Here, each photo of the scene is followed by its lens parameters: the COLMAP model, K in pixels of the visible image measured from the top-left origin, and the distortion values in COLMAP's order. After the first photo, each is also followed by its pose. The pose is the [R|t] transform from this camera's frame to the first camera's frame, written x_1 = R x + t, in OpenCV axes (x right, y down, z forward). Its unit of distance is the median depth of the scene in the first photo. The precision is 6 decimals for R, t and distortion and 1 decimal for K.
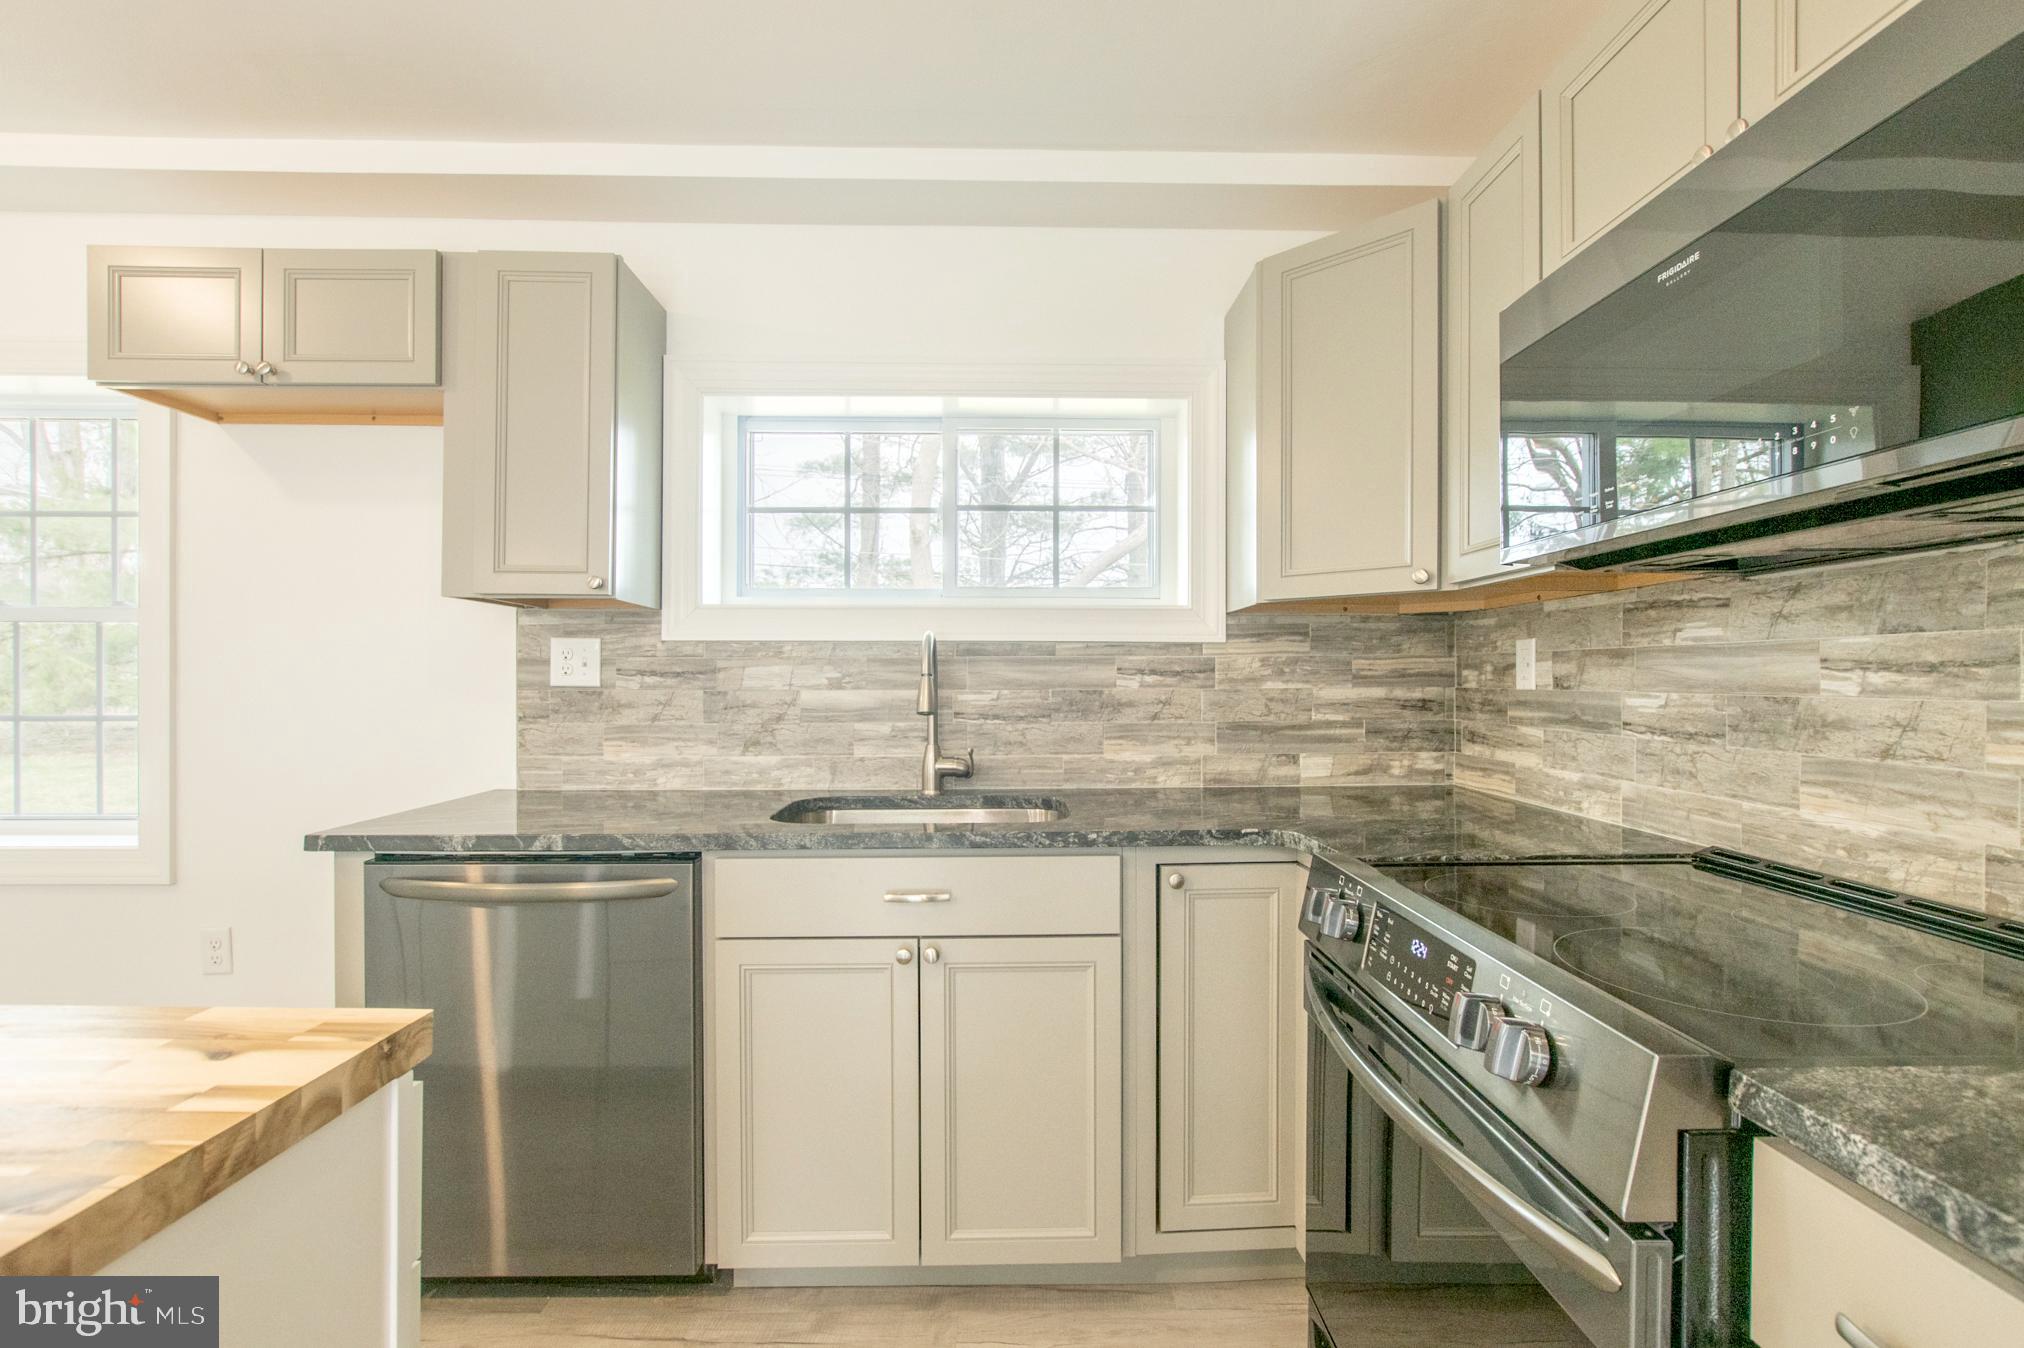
lens RADIAL K [[895.7, 0, 996.0], [0, 895.7, 678.8], [0, 0, 1]] dist [-0.008713, 0.000289]
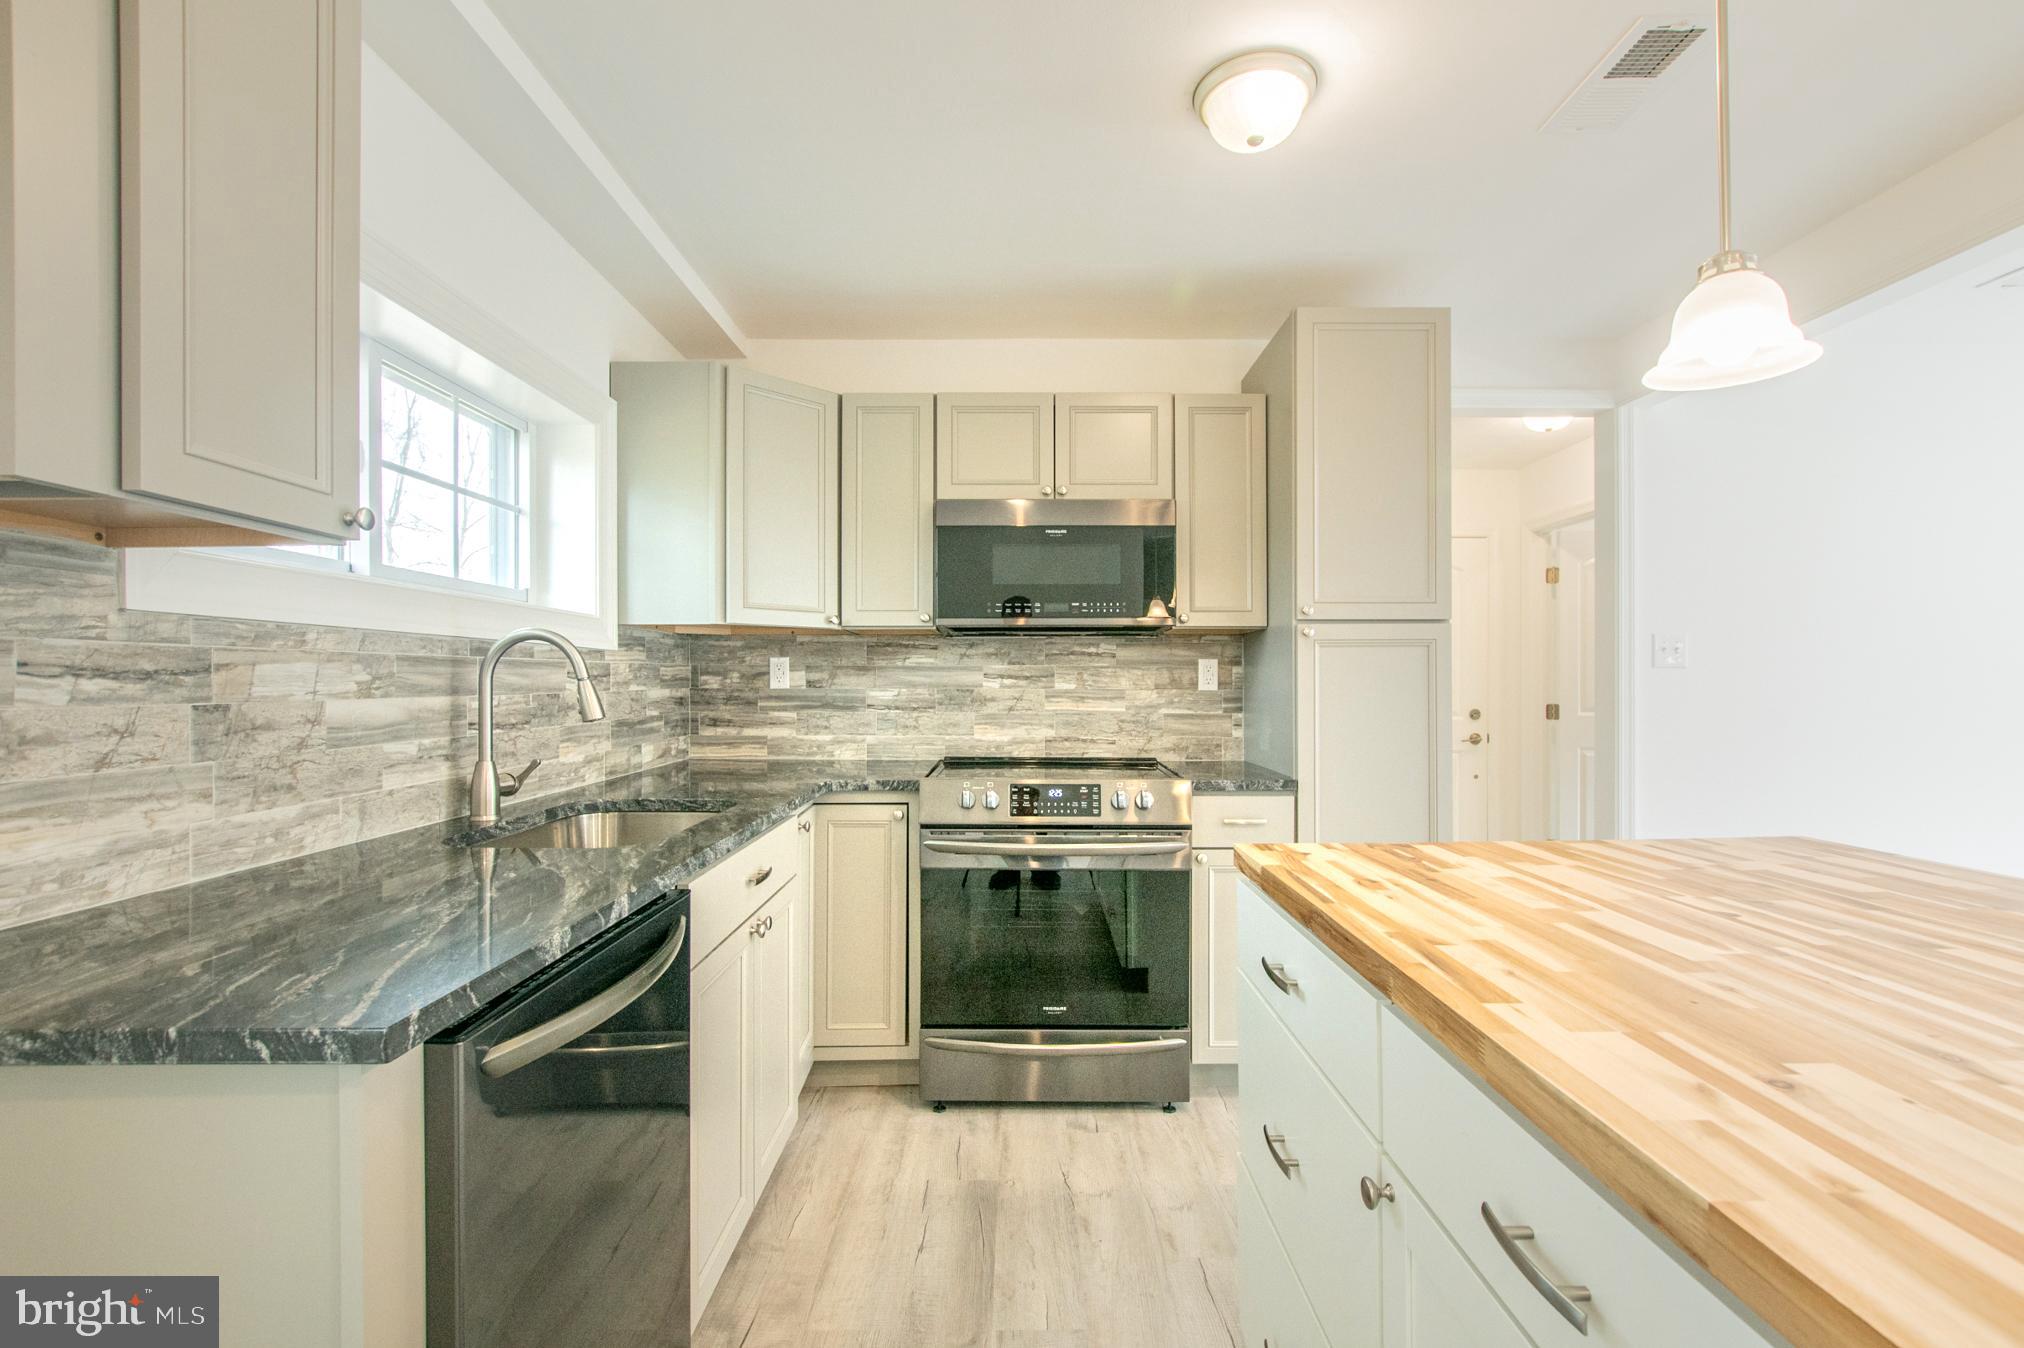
lens RADIAL K [[895.7, 0, 1053.9], [0, 895.7, 687.6], [0, 0, 1]] dist [-0.008713, 0.000289]
pose [[-0.018662, -0.007681, 0.999796, -0.892975], [-0.000224, 0.999970, 0.007678, -0.001734], [-0.999826, -0.000081, -0.018663, 0.478361]]
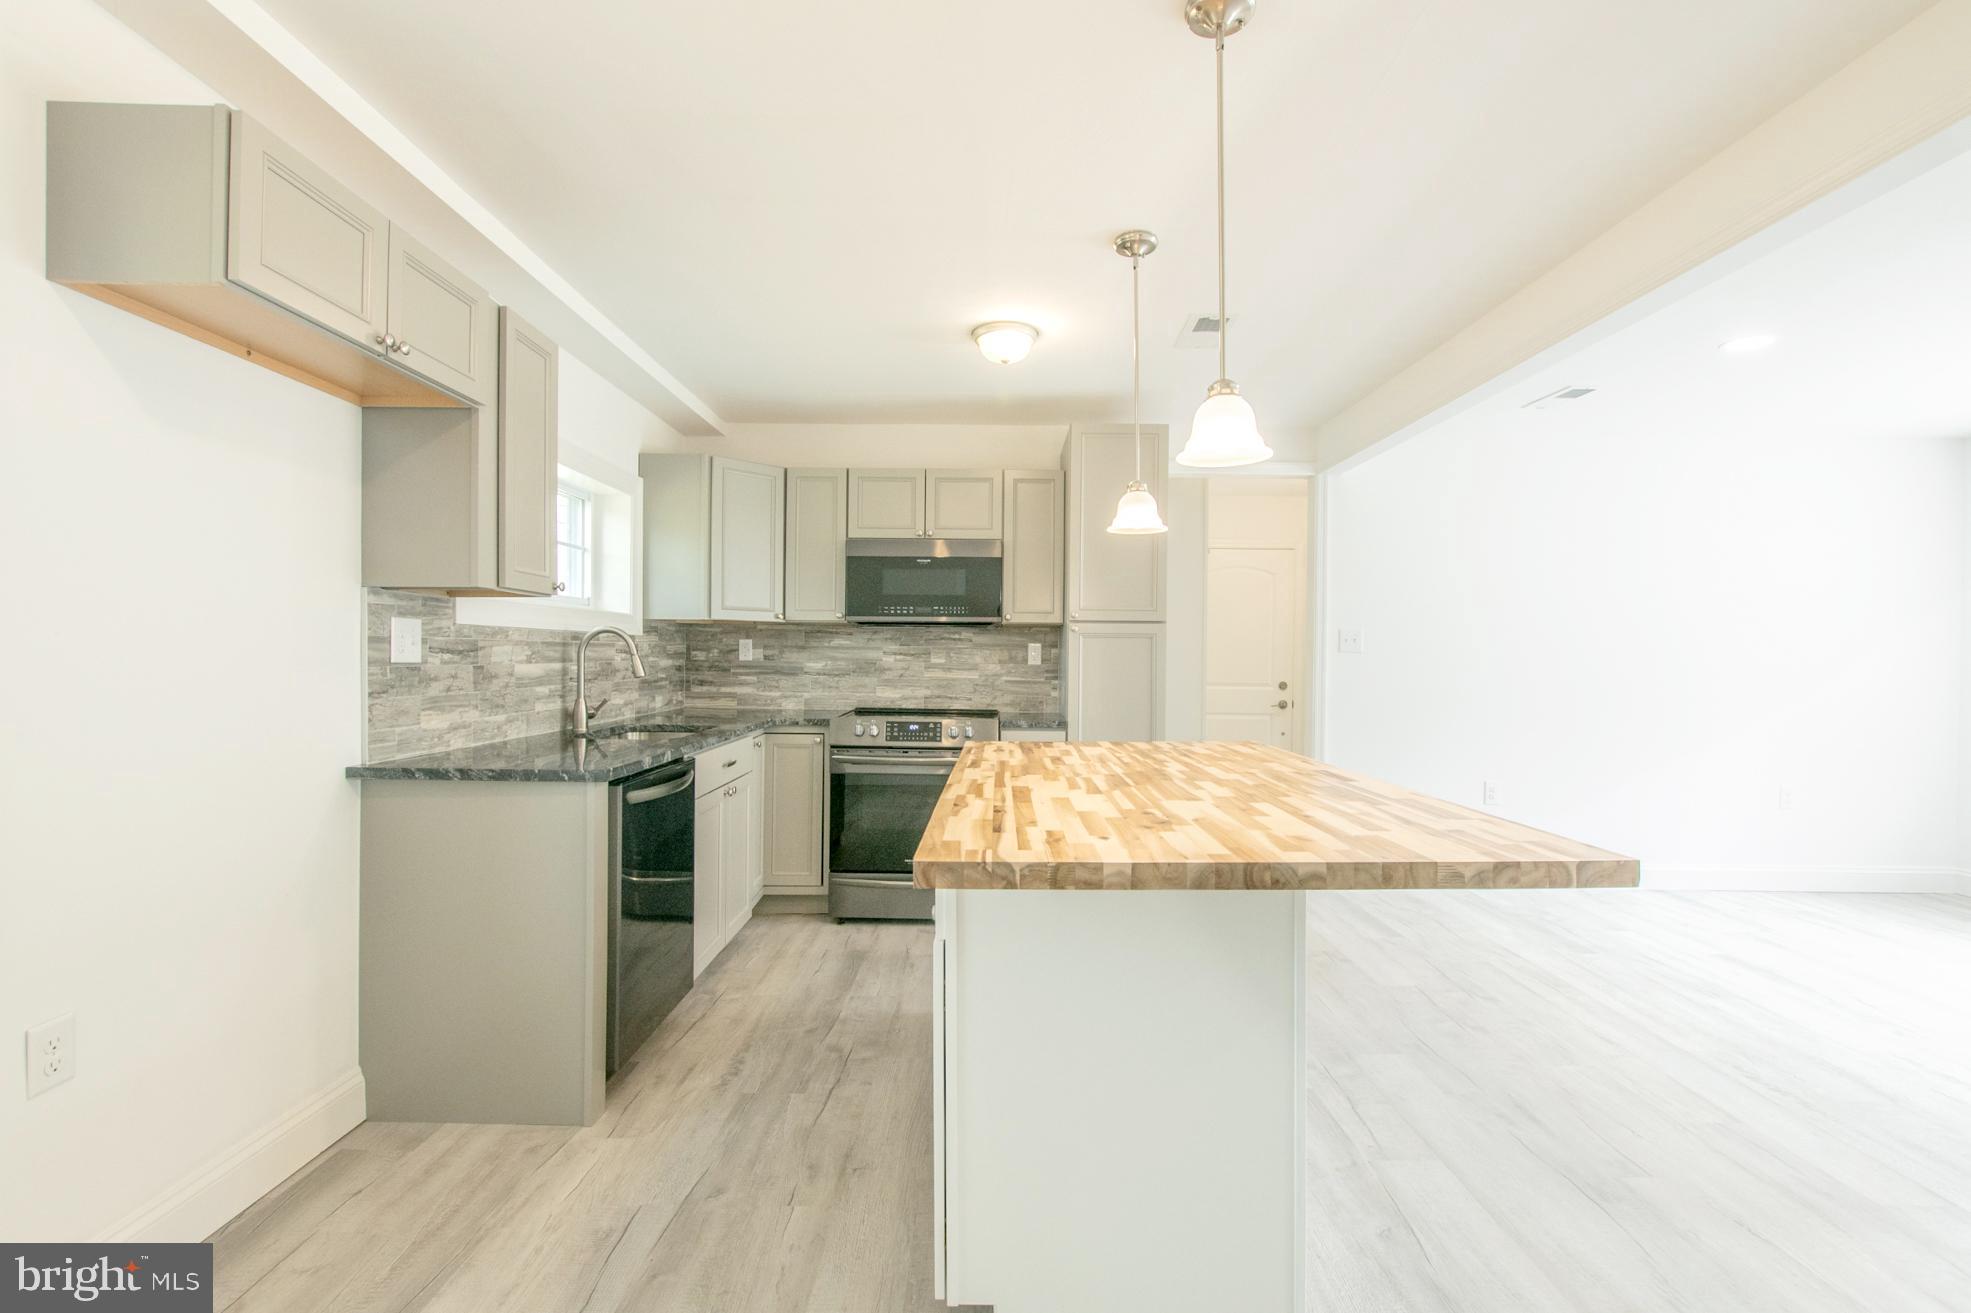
lens RADIAL K [[872.3, 0, 1015.8], [0, 872.3, 666.2], [0, 0, 1]] dist [-0.008713, 0.000289]
pose [[-0.013305, -0.012706, 0.999831, -1.531124], [-0.010397, 0.999867, 0.012569, -0.008270], [-0.999857, -0.010228, -0.013435, 0.276412]]
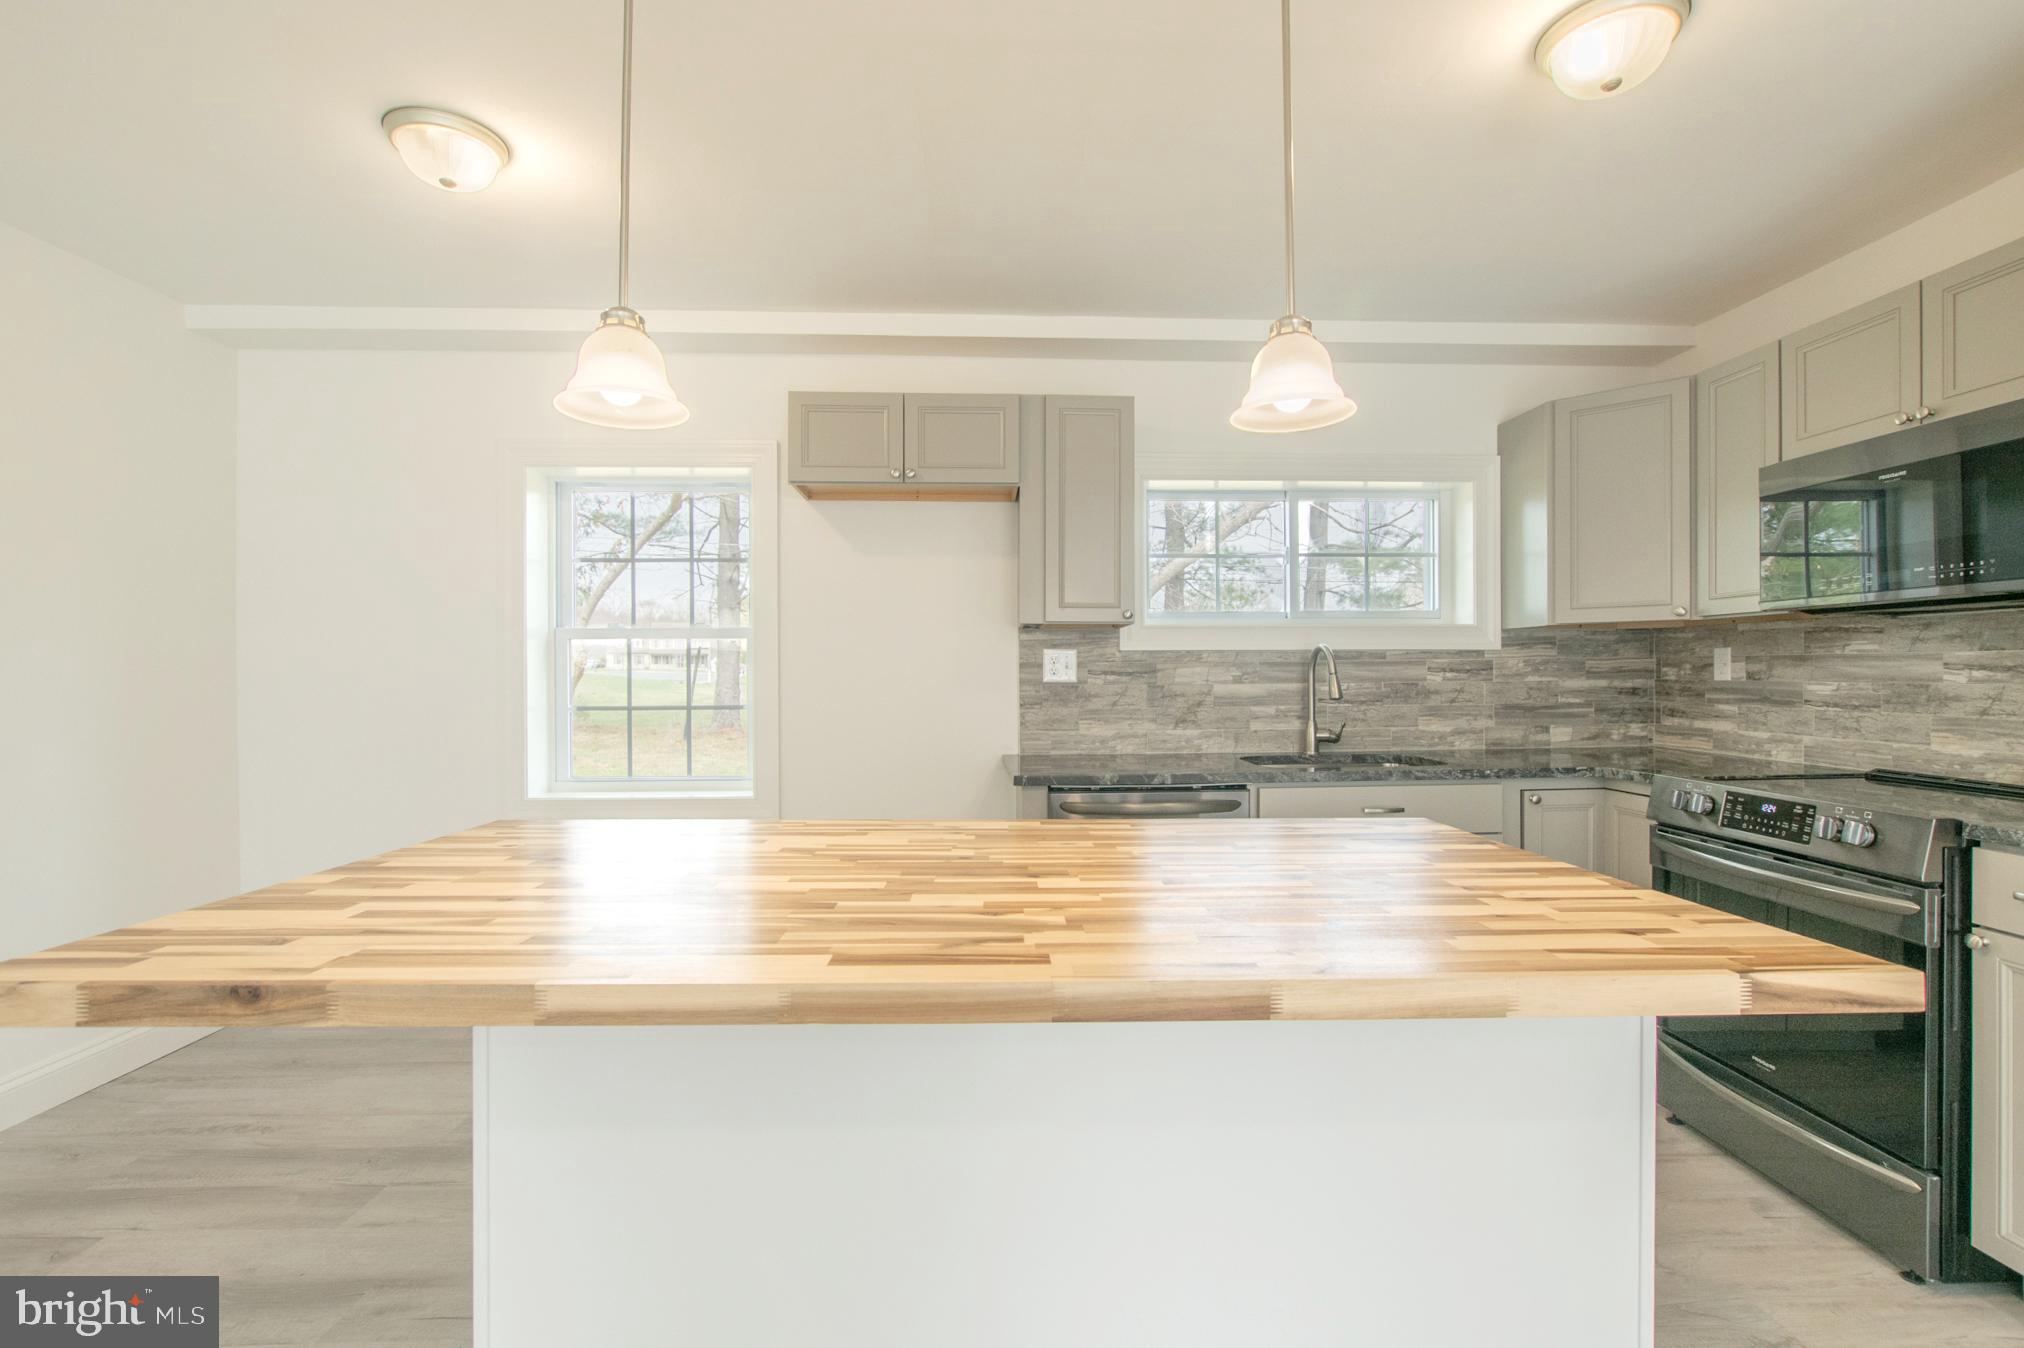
lens RADIAL K [[895.7, 0, 1009.5], [0, 895.7, 681.4], [0, 0, 1]] dist [-0.008713, 0.000289]
pose [[0.999833, -0.006466, 0.017088, -0.578006], [0.006301, 0.999933, 0.009718, -0.008084], [-0.017150, -0.009609, 0.999807, -0.446825]]
